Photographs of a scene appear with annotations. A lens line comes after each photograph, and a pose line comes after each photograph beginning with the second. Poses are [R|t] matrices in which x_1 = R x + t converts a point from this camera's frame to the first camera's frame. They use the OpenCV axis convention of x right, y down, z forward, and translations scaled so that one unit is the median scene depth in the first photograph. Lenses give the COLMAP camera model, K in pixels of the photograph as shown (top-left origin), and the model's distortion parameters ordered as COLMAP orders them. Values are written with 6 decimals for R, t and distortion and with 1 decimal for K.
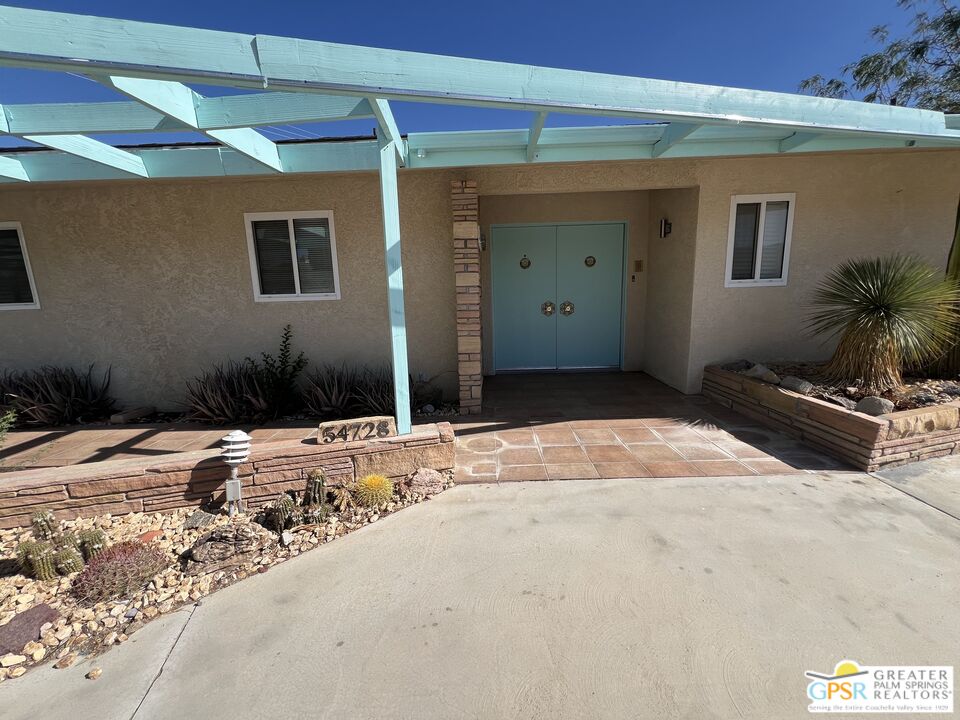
lens RADIAL K [[384.6, 0, 480.0], [0, 384.6, 360.0], [0, 0, 1]] dist [-0.000798, 0.000152]
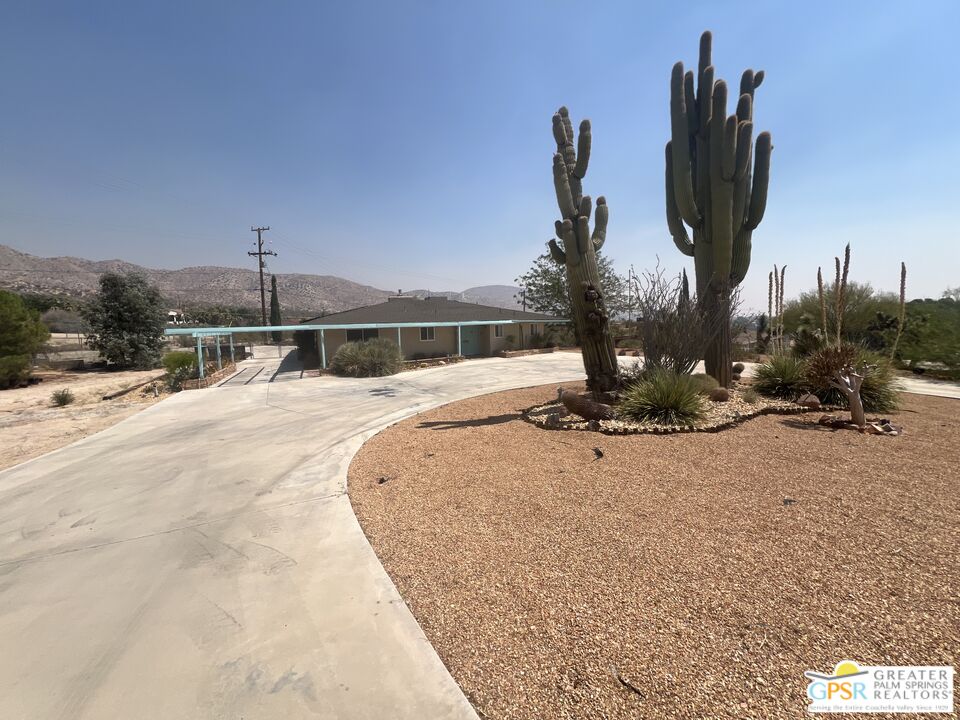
lens RADIAL K [[384.6, 0, 480.0], [0, 384.6, 360.0], [0, 0, 1]] dist [-0.000798, 0.000152]
pose [[0.908878, -0.031493, 0.415871, -2.242342], [0.070016, 0.994515, -0.077706, 0.650082], [-0.411143, 0.099743, 0.906098, -4.639963]]
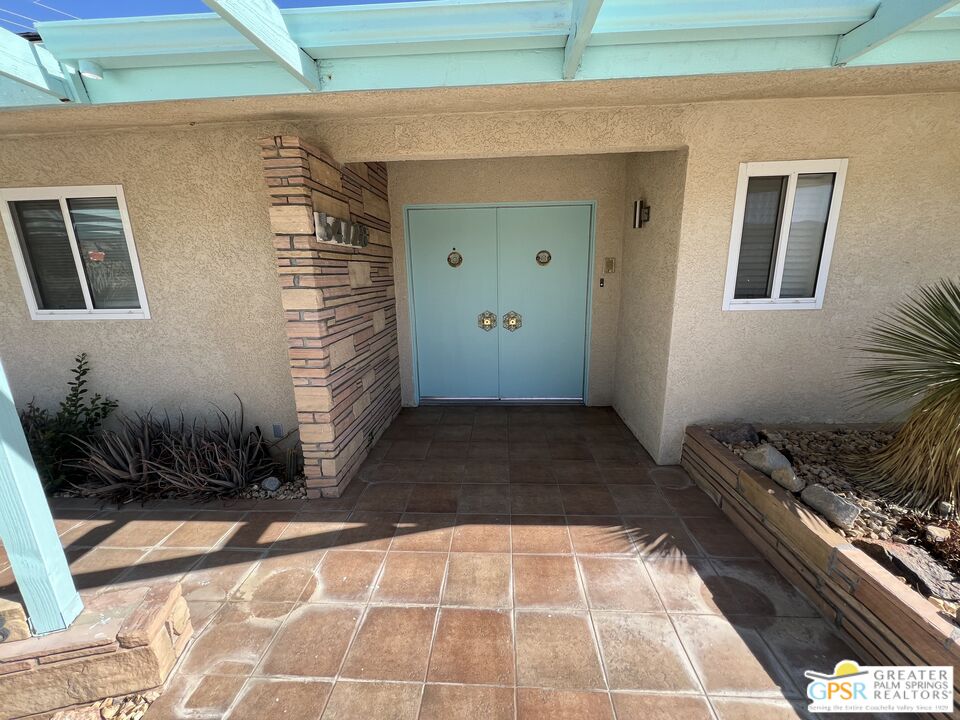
lens RADIAL K [[384.6, 0, 480.0], [0, 384.6, 360.0], [0, 0, 1]] dist [-0.000798, 0.000152]
pose [[0.999302, 0.018298, -0.032569, 0.259360], [-0.016299, 0.998028, 0.060621, -0.141312], [0.033614, -0.060048, 0.997629, 0.347796]]
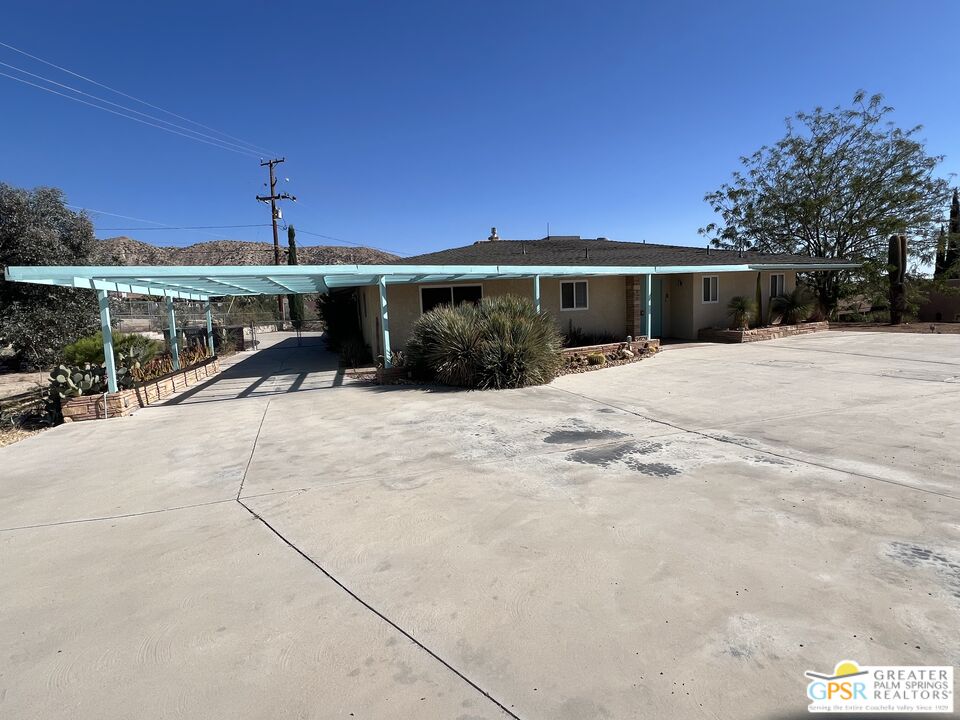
lens RADIAL K [[507.7, 0, 475.9], [0, 507.7, 360.5], [0, 0, 1]] dist [0.013429, -0.030614]
pose [[0.961438, -0.041228, 0.271913, -2.303310], [0.063126, 0.995385, -0.072280, 0.458834], [-0.267678, 0.086658, 0.959604, -2.463936]]
